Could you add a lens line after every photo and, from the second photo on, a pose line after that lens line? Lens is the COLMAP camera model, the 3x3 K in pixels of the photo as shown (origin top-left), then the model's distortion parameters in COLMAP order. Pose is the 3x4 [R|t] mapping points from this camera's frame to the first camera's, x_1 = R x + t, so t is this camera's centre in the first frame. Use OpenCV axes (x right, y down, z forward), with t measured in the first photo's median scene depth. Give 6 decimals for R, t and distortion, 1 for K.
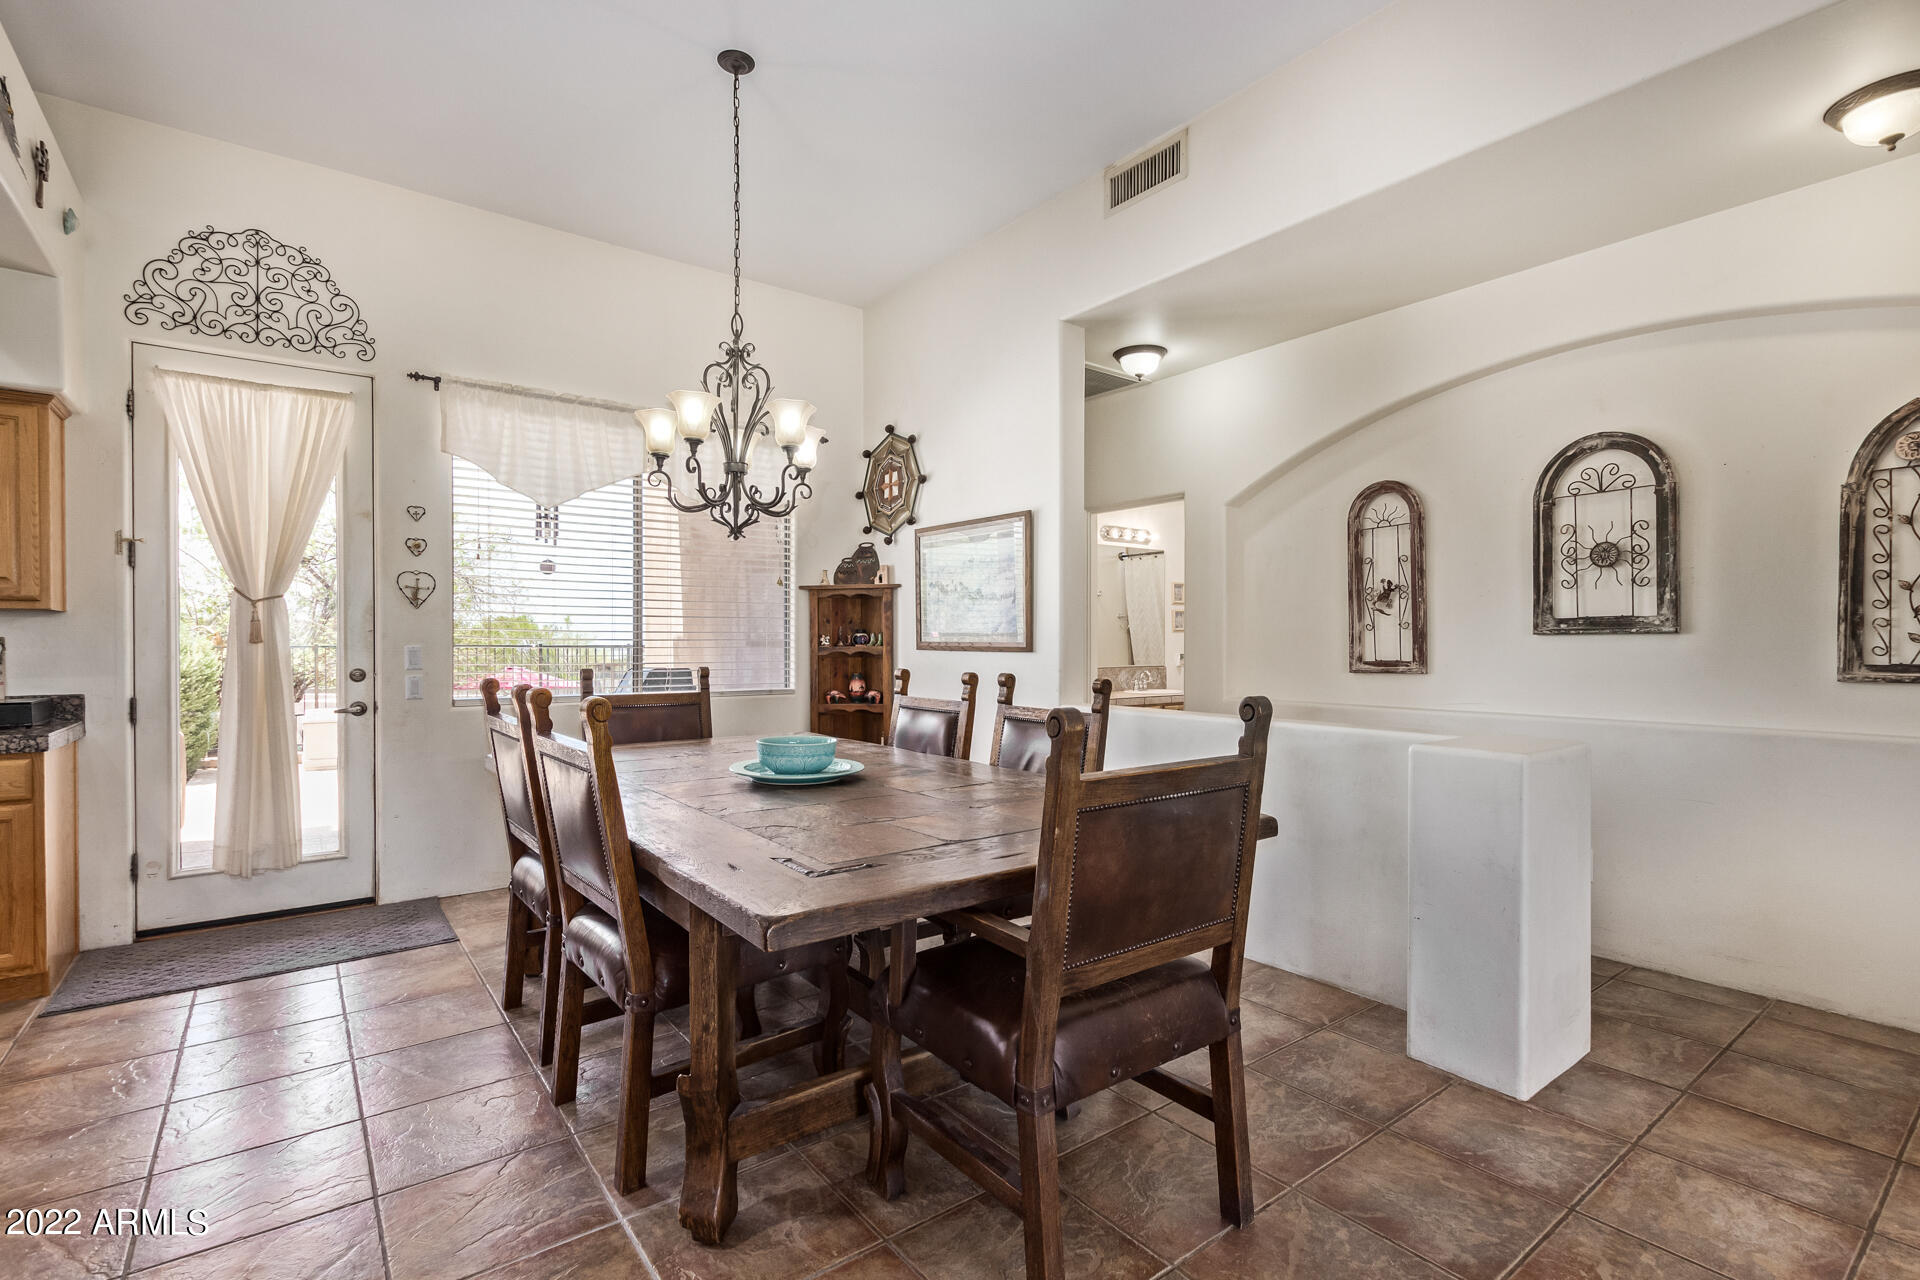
lens RADIAL K [[875.6, 0, 967.1], [0, 875.6, 645.3], [0, 0, 1]] dist [0.010171, -0.003473]
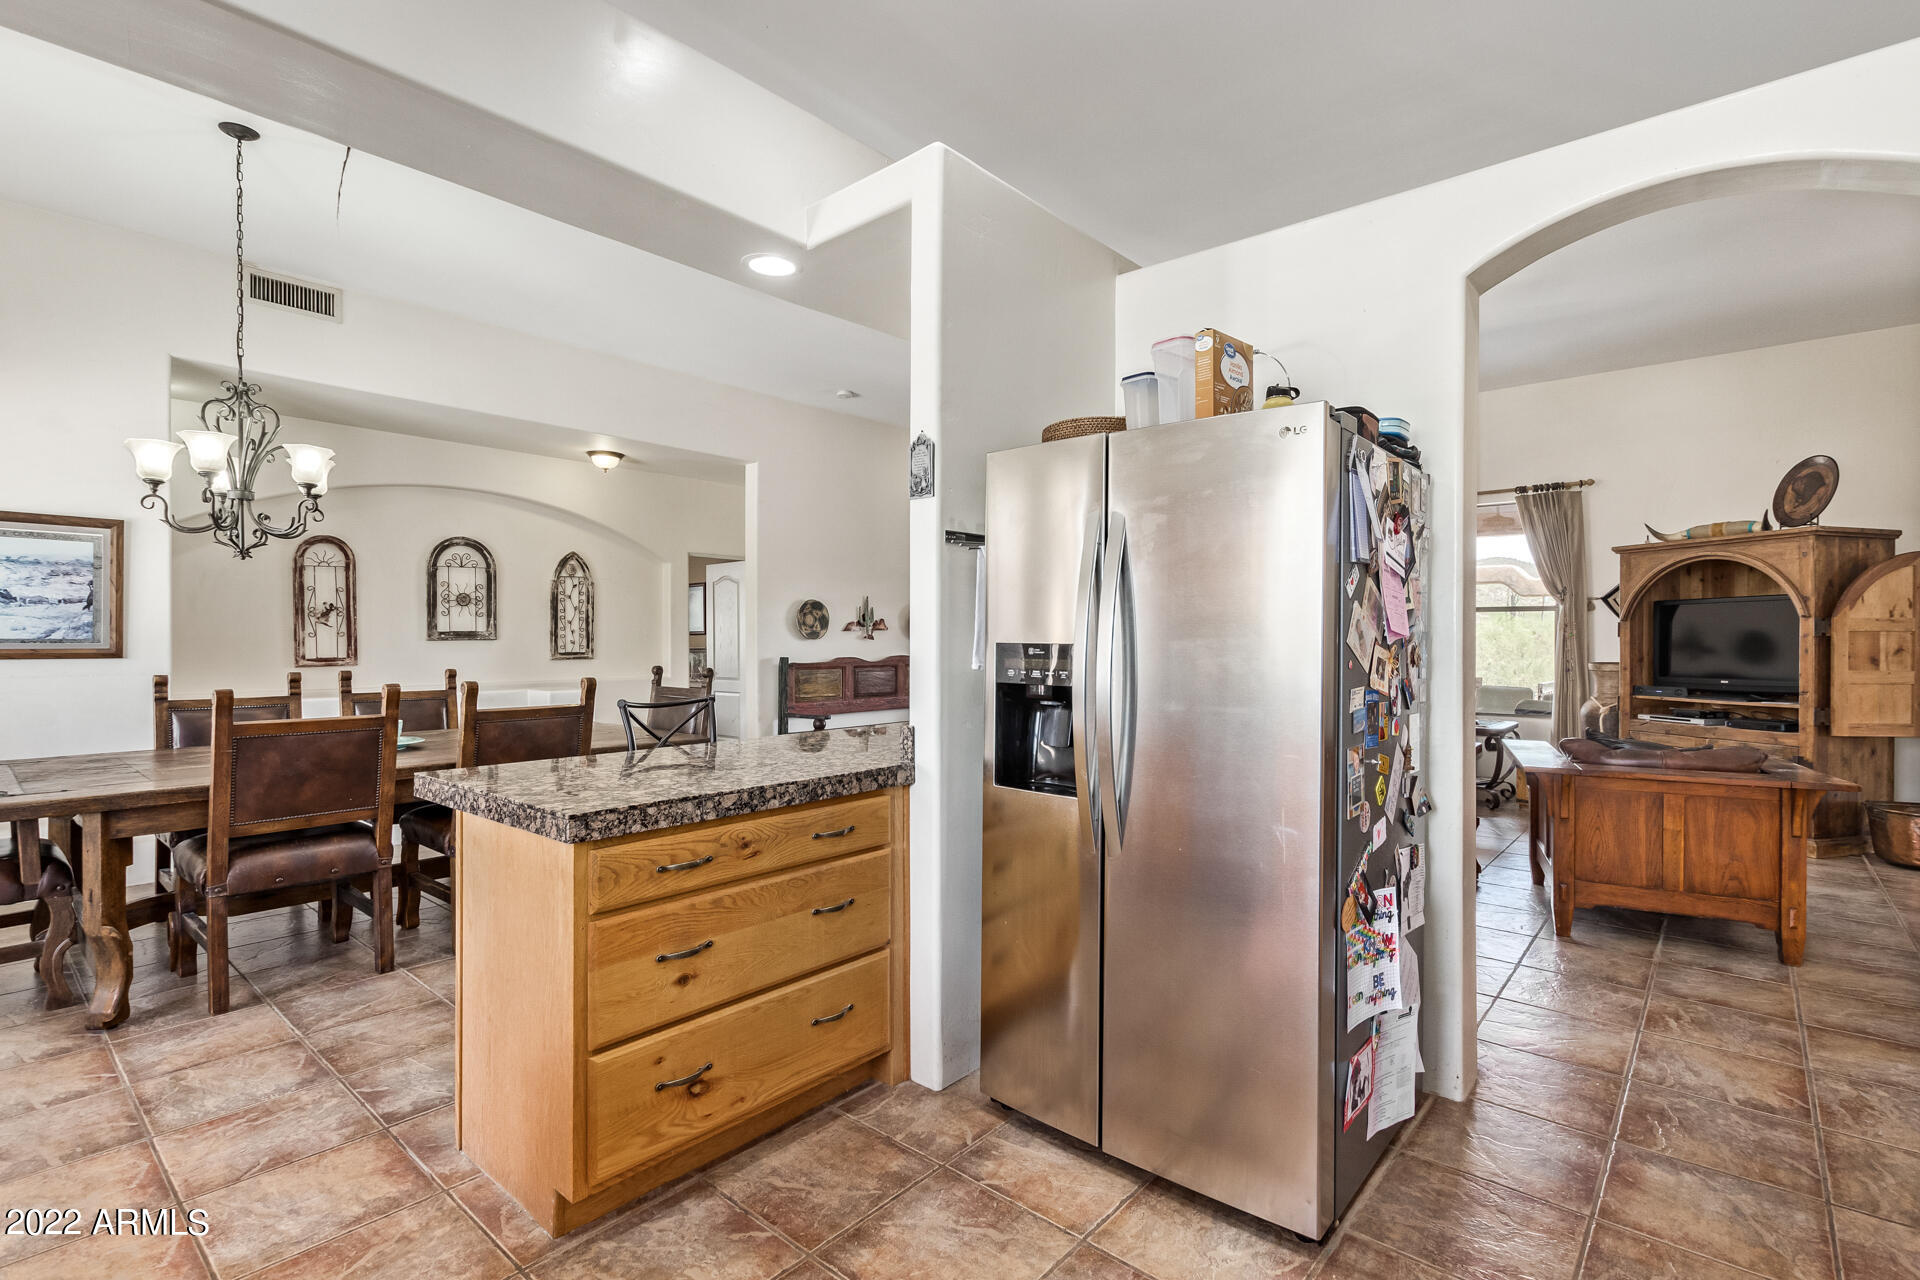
lens RADIAL K [[875.6, 0, 988.2], [0, 875.6, 622.1], [0, 0, 1]] dist [0.010171, -0.003473]
pose [[-0.210051, 0.017016, 0.977542, -1.222968], [0.004734, 0.999855, -0.016387, -0.013536], [-0.977679, 0.001186, -0.210101, 0.236542]]
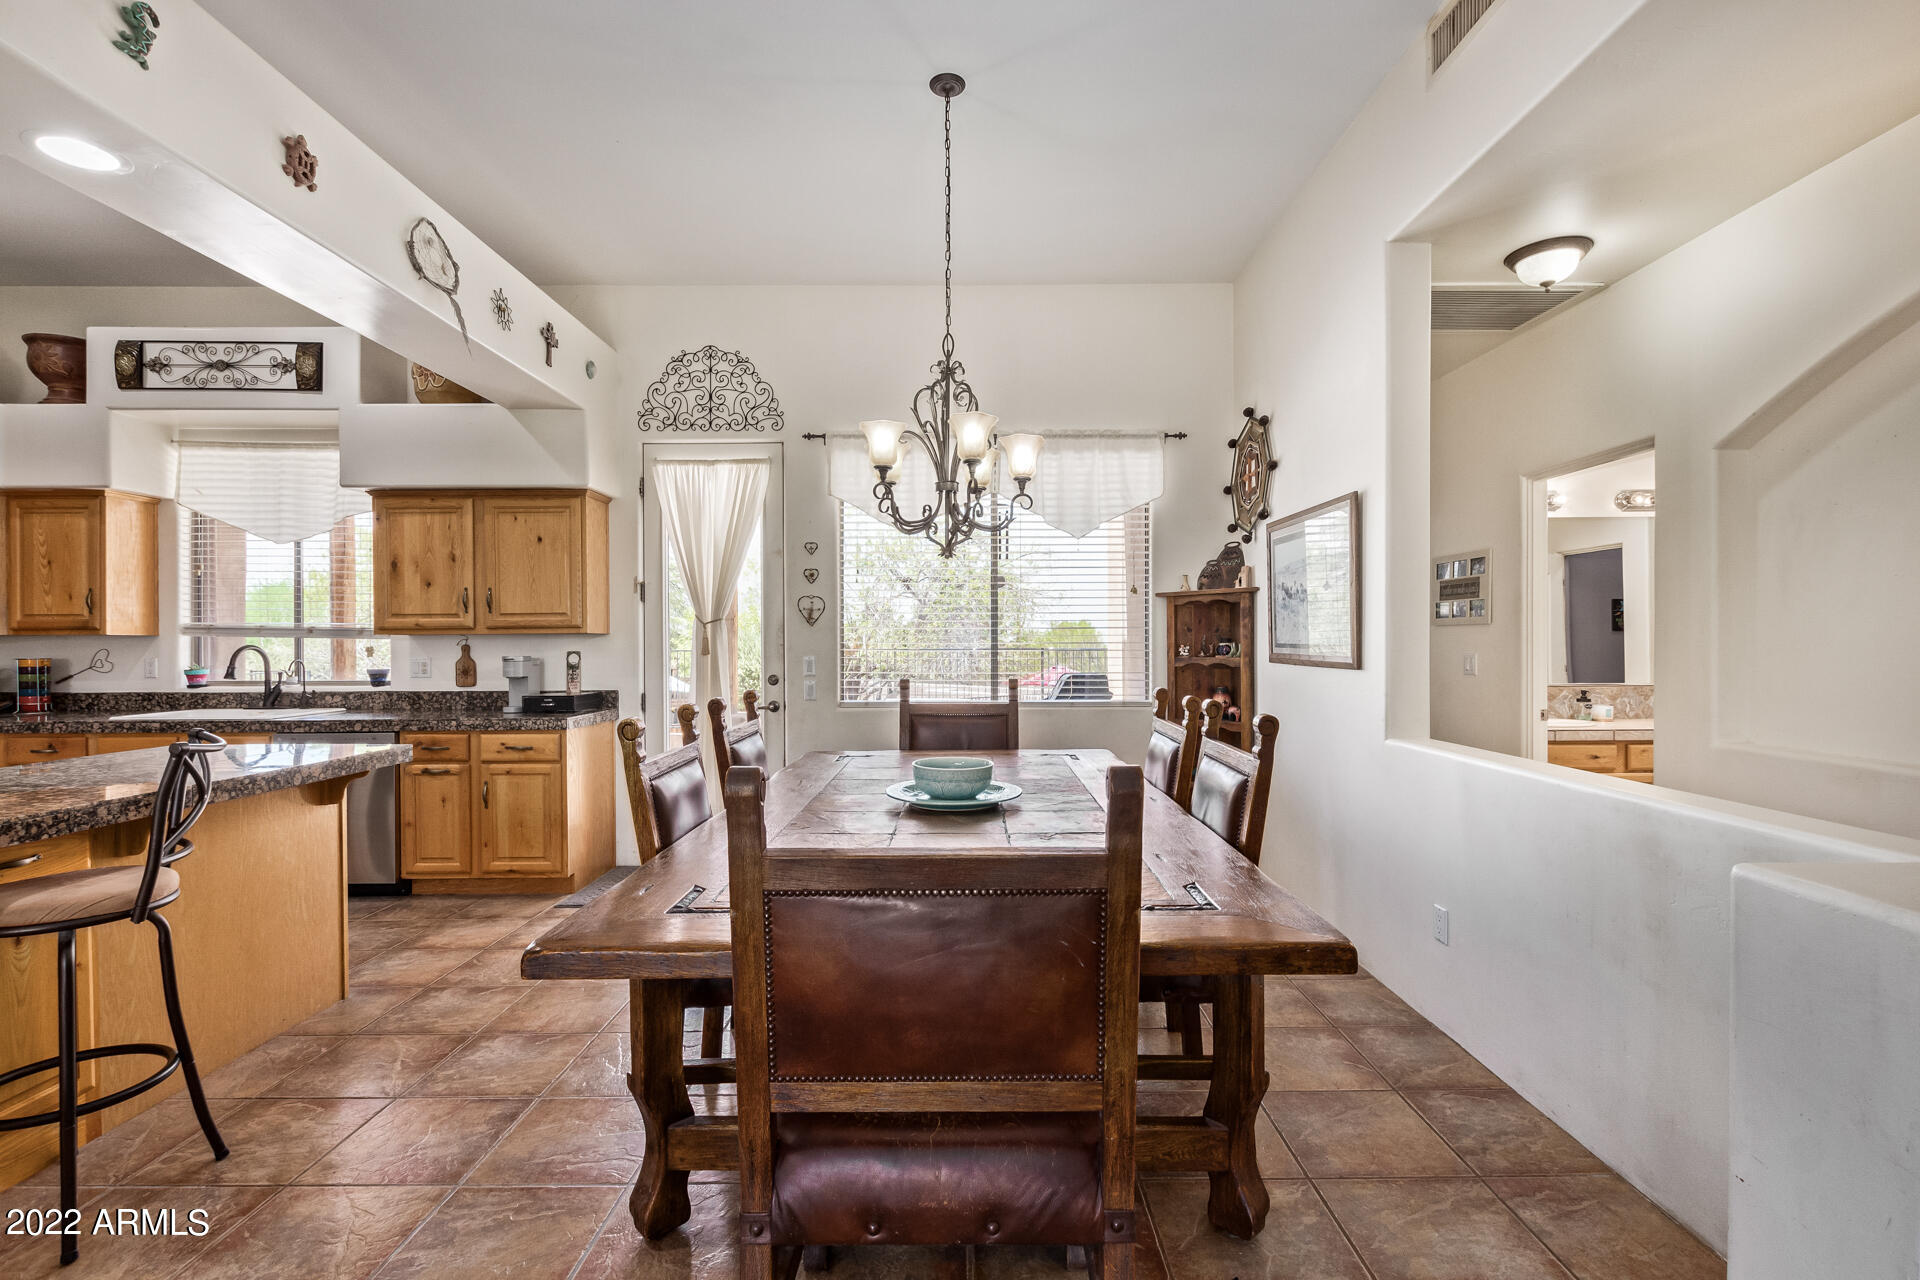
lens RADIAL K [[875.6, 0, 973.6], [0, 875.6, 642.2], [0, 0, 1]] dist [0.010171, -0.003473]
pose [[0.795295, -0.001414, -0.606220, 0.293810], [0.000291, 0.999998, -0.001950, -0.017541], [0.606222, 0.001375, 0.795294, 0.171001]]
